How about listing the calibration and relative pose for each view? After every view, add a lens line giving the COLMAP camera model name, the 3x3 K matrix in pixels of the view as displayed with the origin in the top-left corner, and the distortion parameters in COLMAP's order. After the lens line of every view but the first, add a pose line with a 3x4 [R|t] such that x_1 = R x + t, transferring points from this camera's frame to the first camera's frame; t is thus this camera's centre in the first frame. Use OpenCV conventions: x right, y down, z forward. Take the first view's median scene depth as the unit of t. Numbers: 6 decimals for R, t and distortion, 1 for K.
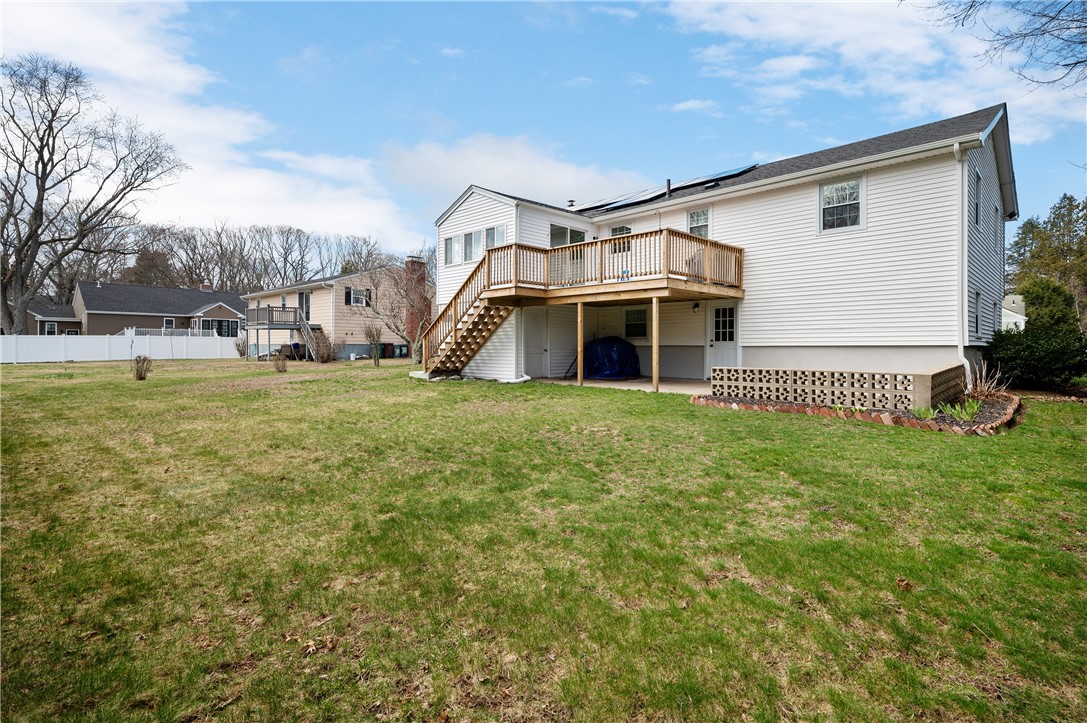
lens RADIAL K [[545.1, 0, 543.5], [0, 545.1, 361.5], [0, 0, 1]] dist [-0.000031, -0.000004]
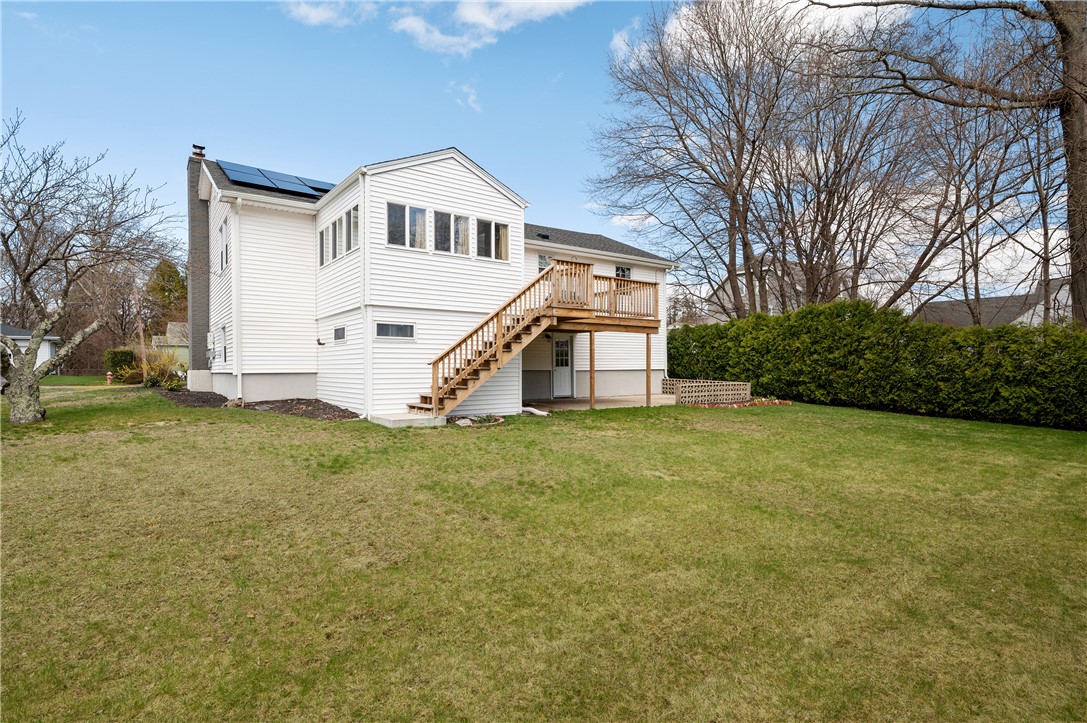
lens RADIAL K [[545.3, 0, 543.5], [0, 545.3, 361.5], [0, 0, 1]] dist [-0.000668, -0.000059]
pose [[0.155892, 0.007480, 0.987746, -0.890845], [0.018686, 0.999770, -0.010520, -0.037082], [-0.987597, 0.020097, 0.155716, 0.854371]]
